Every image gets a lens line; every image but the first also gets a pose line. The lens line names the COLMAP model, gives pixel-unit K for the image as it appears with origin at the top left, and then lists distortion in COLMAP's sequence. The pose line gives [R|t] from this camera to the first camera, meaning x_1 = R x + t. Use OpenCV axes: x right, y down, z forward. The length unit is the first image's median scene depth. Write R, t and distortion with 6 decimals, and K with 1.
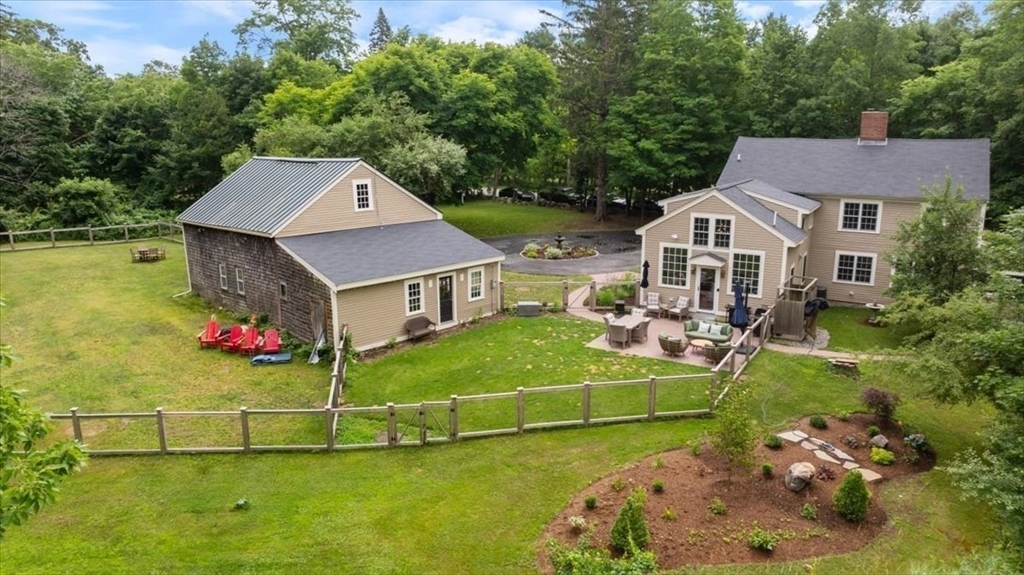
lens RADIAL K [[741.0, 0, 513.5], [0, 741.0, 289.7], [0, 0, 1]] dist [-0.006729, -0.000963]
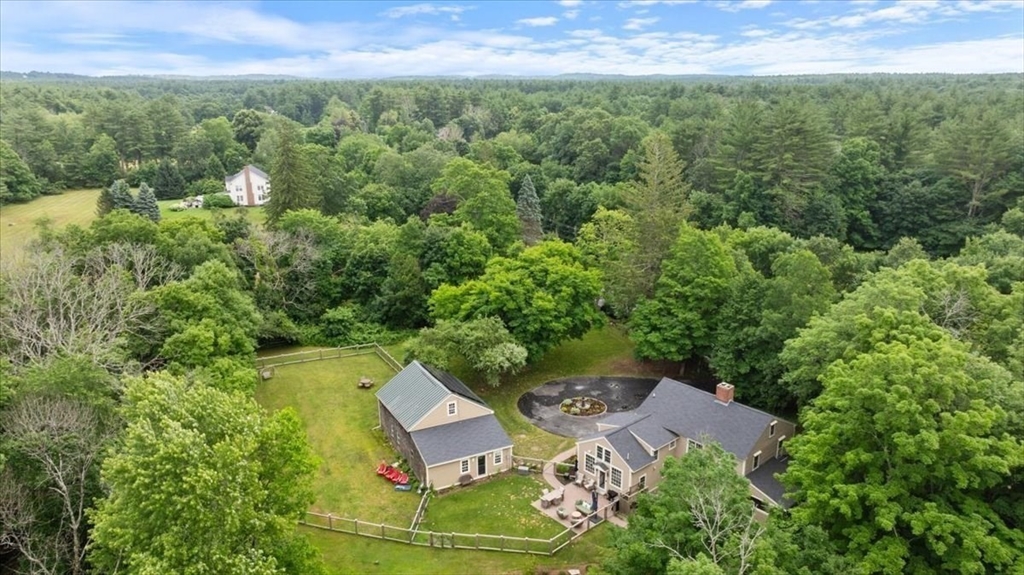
lens RADIAL K [[741.0, 0, 512.3], [0, 741.0, 285.2], [0, 0, 1]] dist [-0.006729, -0.000963]
pose [[0.956079, 0.091667, -0.278405, 0.554795], [-0.076784, 0.994996, 0.063925, -0.661173], [0.282872, -0.039740, 0.958334, -1.049705]]
